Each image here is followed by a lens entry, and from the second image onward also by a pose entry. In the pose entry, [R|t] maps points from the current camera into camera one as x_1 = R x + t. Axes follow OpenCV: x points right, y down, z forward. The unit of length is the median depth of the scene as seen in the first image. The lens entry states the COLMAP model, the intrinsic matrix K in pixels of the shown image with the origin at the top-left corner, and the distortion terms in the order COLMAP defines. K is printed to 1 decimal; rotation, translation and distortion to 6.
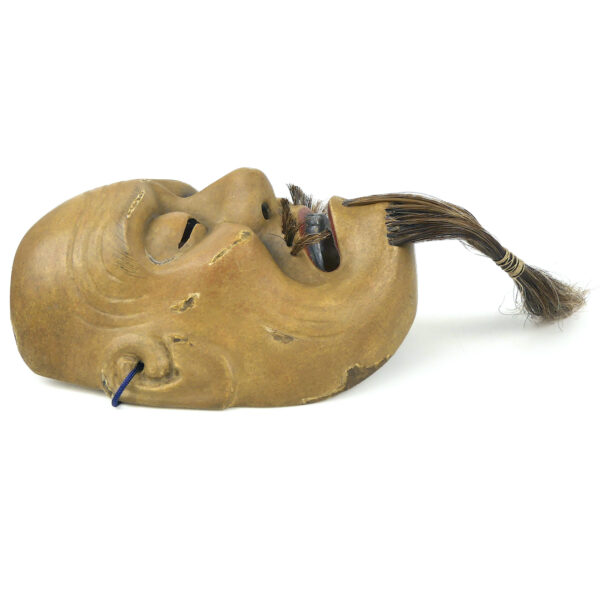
lens RADIAL K [[735.0, 0, 300.0], [0, 735.0, 300.0], [0, 0, 1]] dist [-0.002225, -0.005046]
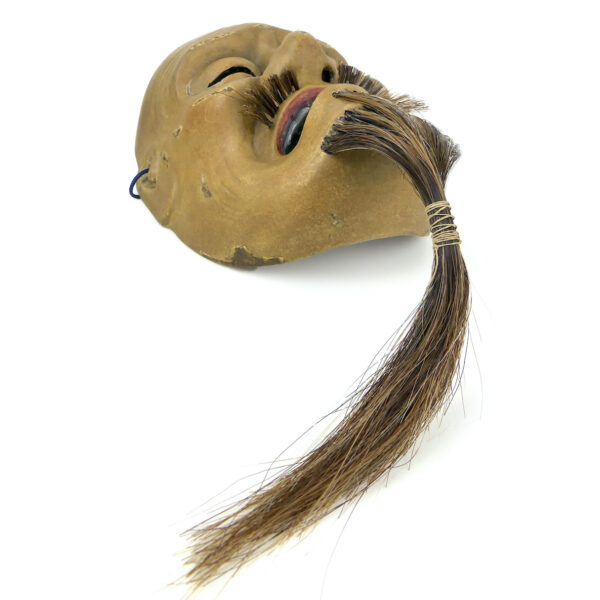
lens RADIAL K [[735.0, 0, 300.0], [0, 735.0, 300.0], [0, 0, 1]] dist [-0.002225, -0.005046]
pose [[0.419283, 0.481785, -0.769470, 0.935173], [-0.296640, 0.873751, 0.385439, -0.264476], [0.858025, 0.066647, 0.509266, 0.568799]]
